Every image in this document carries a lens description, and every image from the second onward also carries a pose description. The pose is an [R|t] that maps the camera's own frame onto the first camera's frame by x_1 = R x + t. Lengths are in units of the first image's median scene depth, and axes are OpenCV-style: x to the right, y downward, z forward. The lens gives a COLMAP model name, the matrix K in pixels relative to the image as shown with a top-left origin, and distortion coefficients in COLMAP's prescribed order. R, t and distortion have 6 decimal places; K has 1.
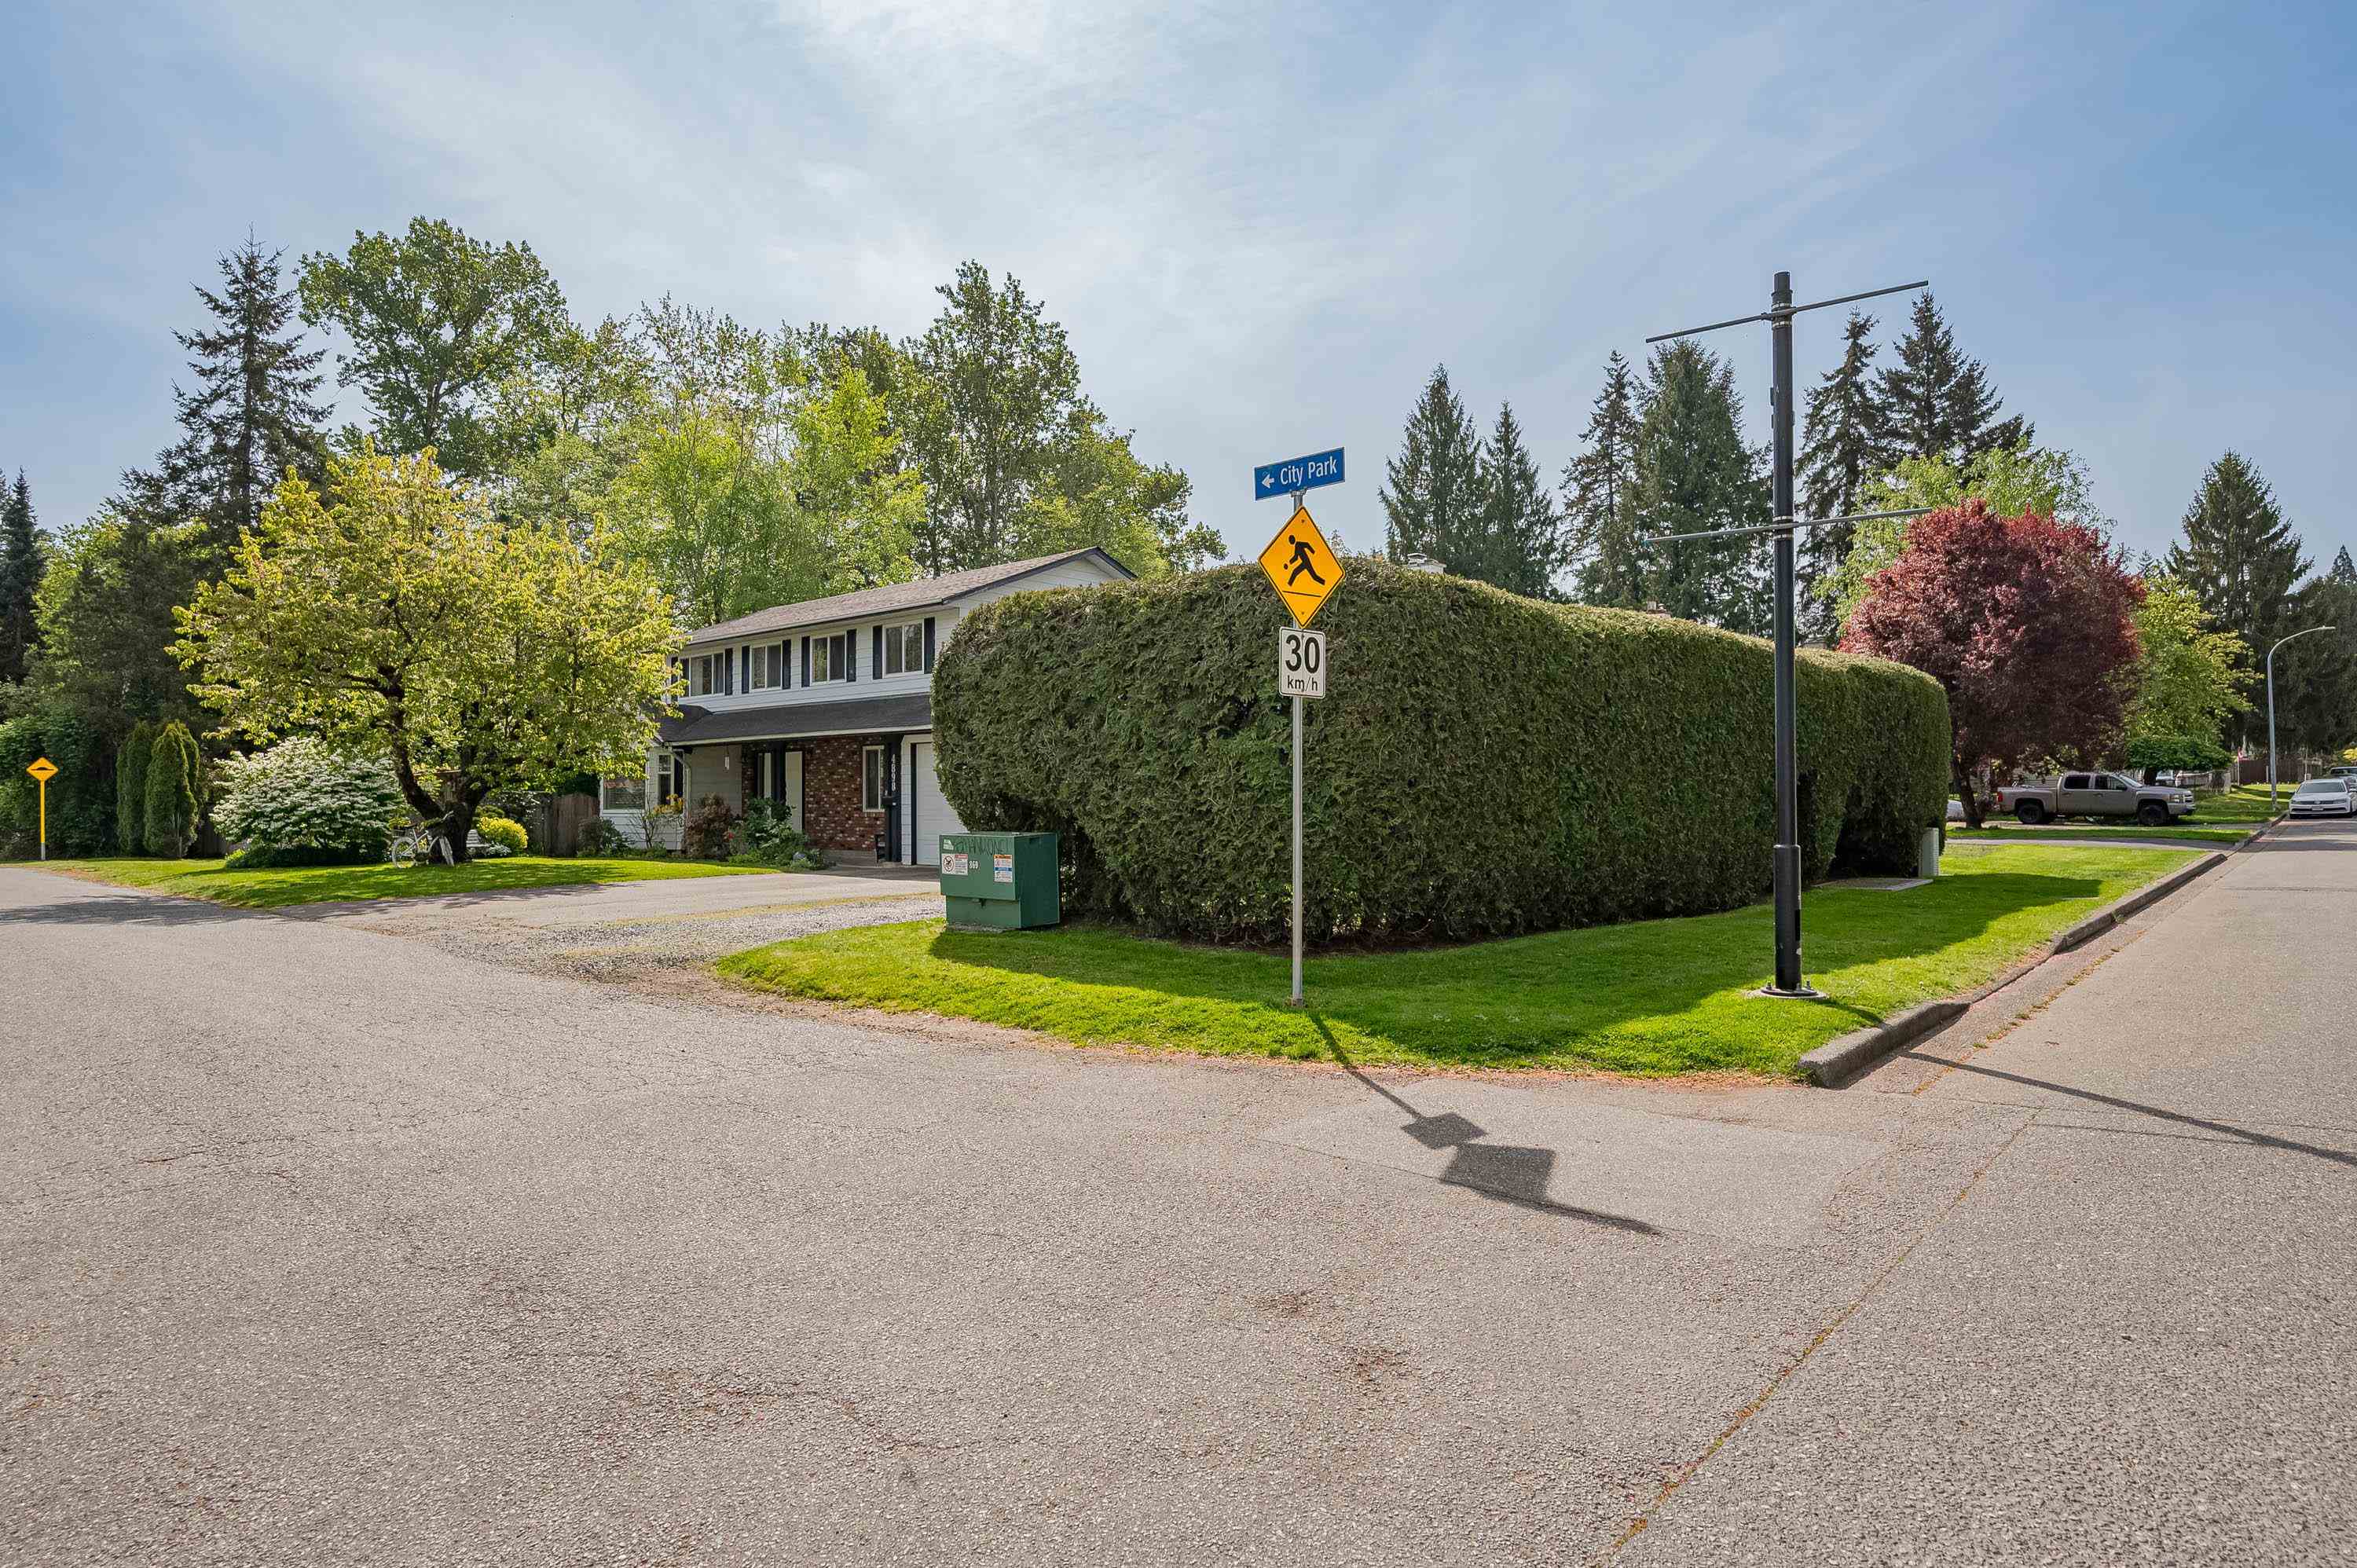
lens RADIAL K [[1277.2, 0, 1185.0], [0, 1277.2, 772.6], [0, 0, 1]] dist [-0.004207, -0.002089]
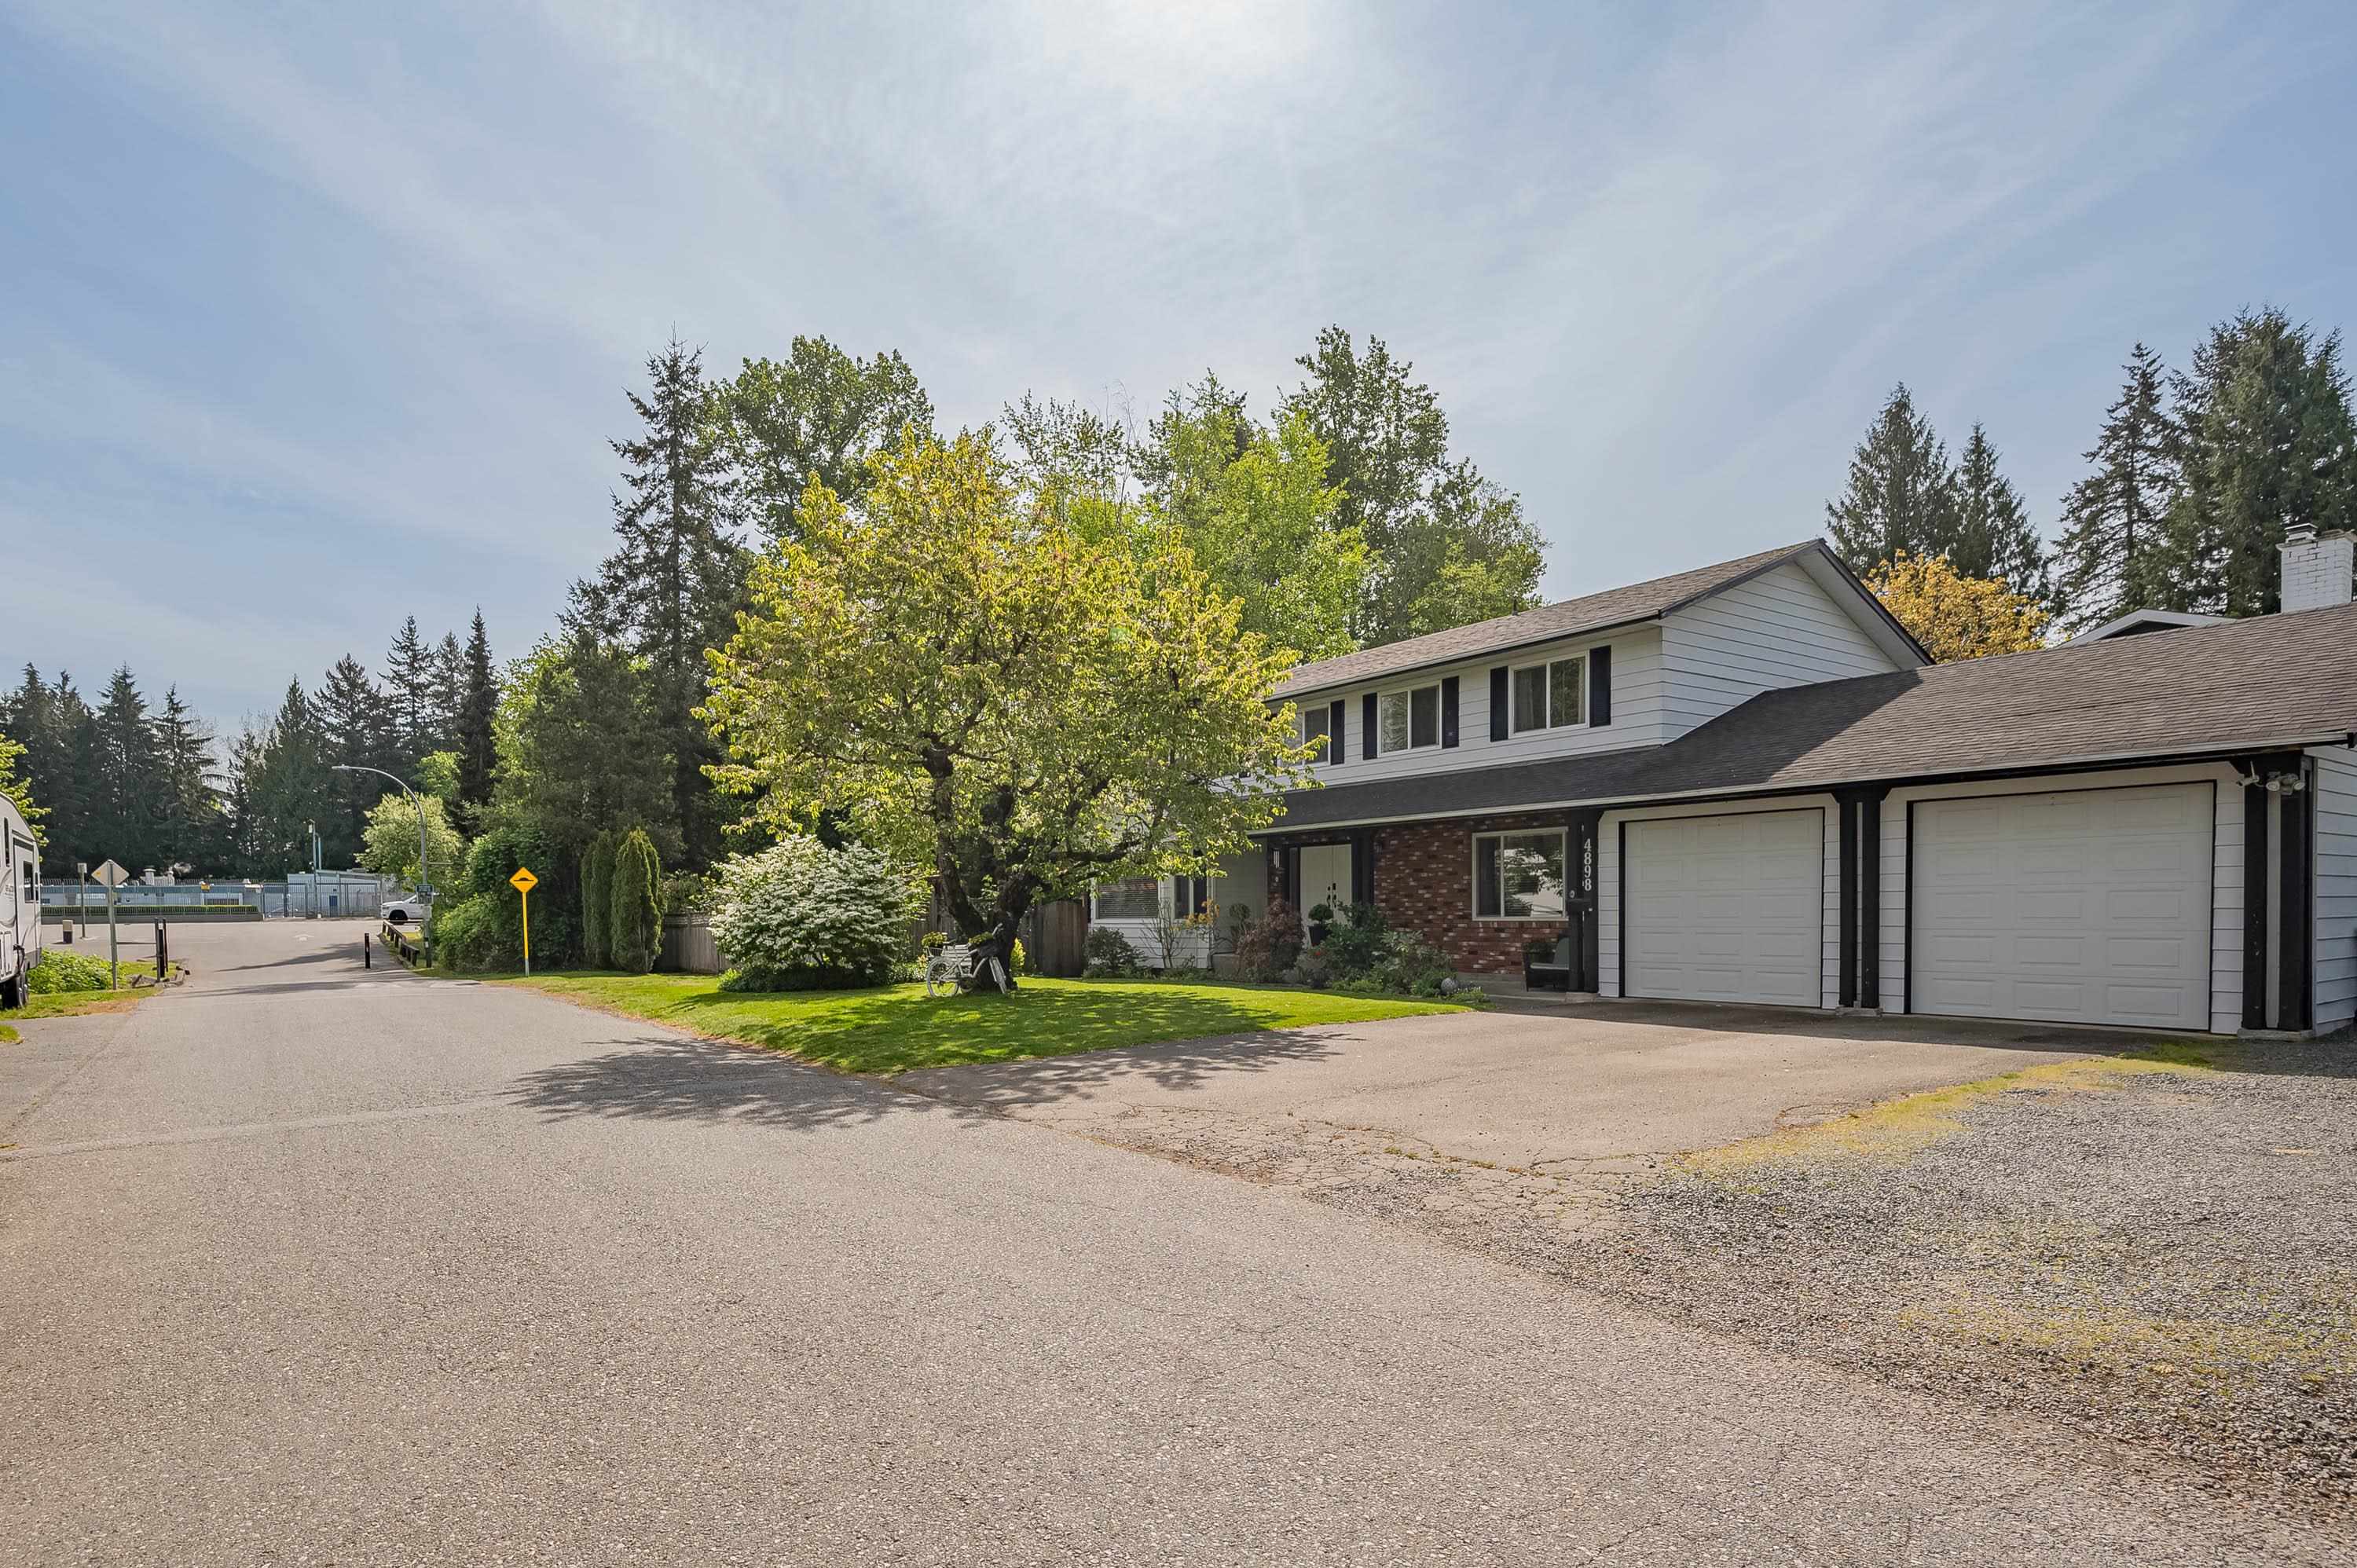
lens RADIAL K [[1204.3, 0, 1140.7], [0, 1204.3, 927.6], [0, 0, 1]] dist [-0.002851, -0.000133]
pose [[0.972391, -0.004053, -0.233323, -0.169255], [0.013334, 0.999181, 0.038214, 0.003238], [0.232977, -0.040270, 0.971648, 0.164131]]
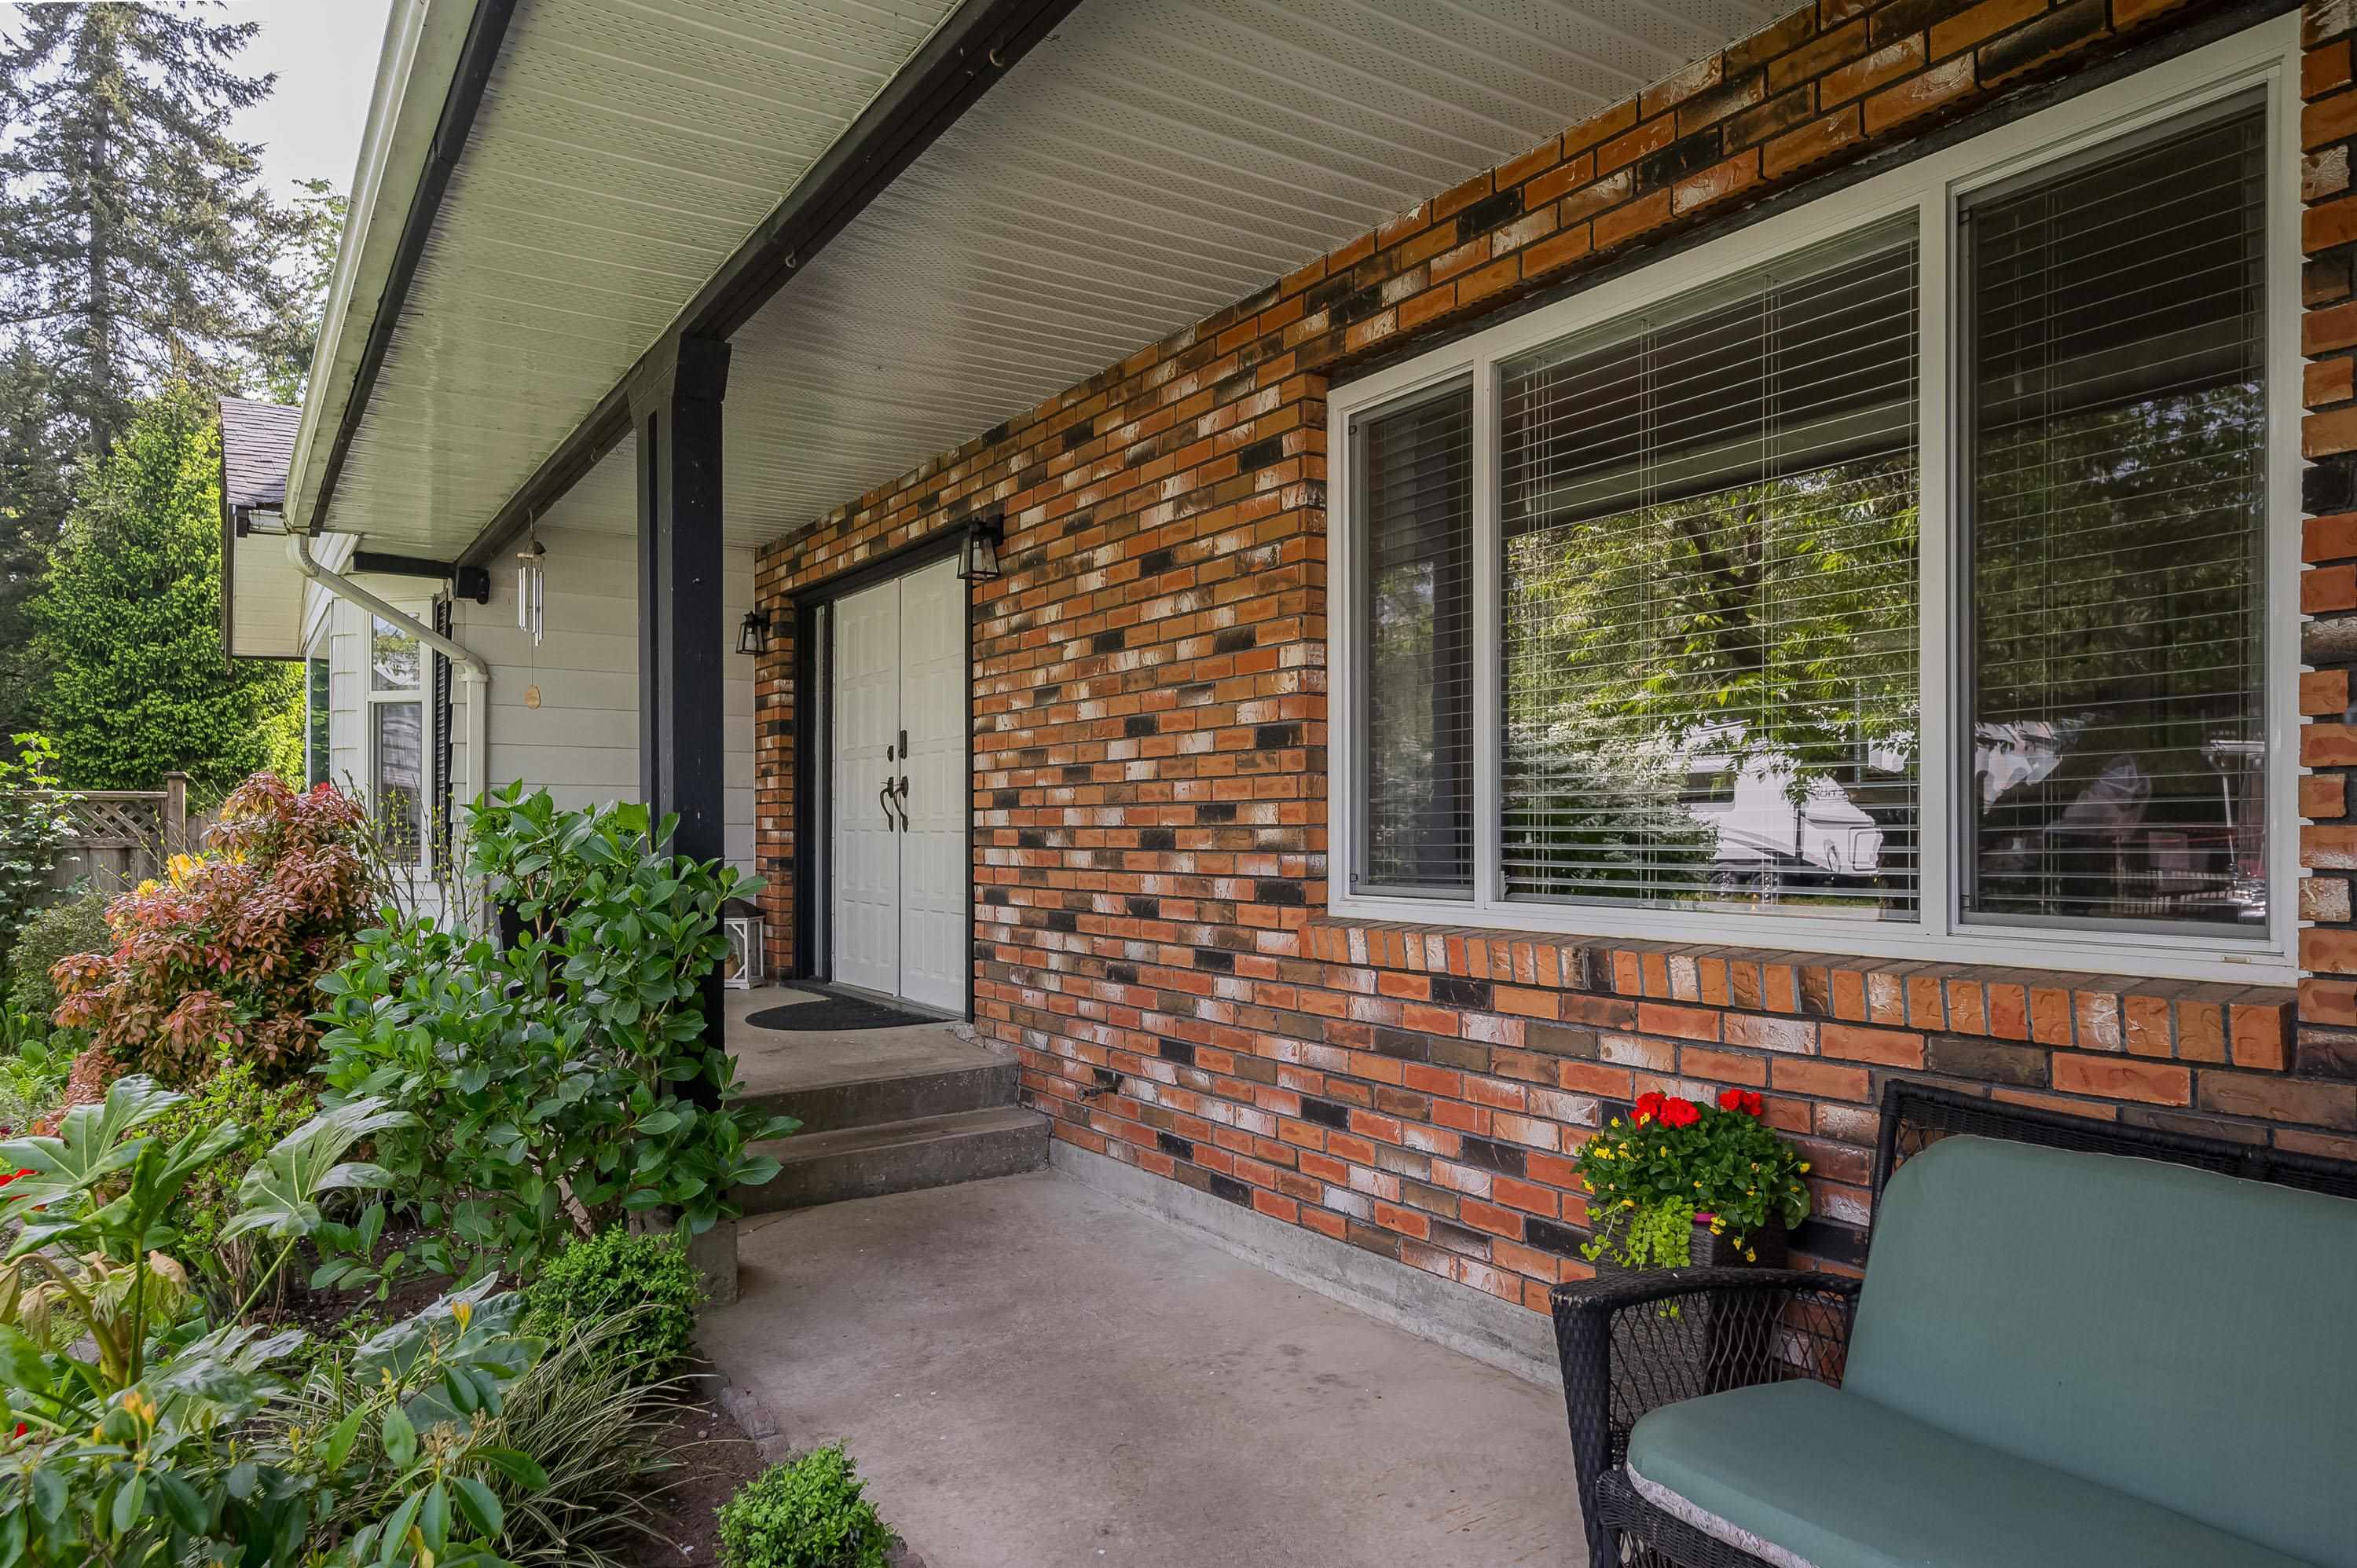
lens RADIAL K [[1493.8, 0, 1219.8], [0, 1493.8, 825.3], [0, 0, 1]] dist [0.002838, 0.002284]
pose [[0.965564, 0.000480, -0.260167, -0.137511], [0.004559, 0.999814, 0.018766, 0.011814], [0.260127, -0.019306, 0.965381, 0.524583]]
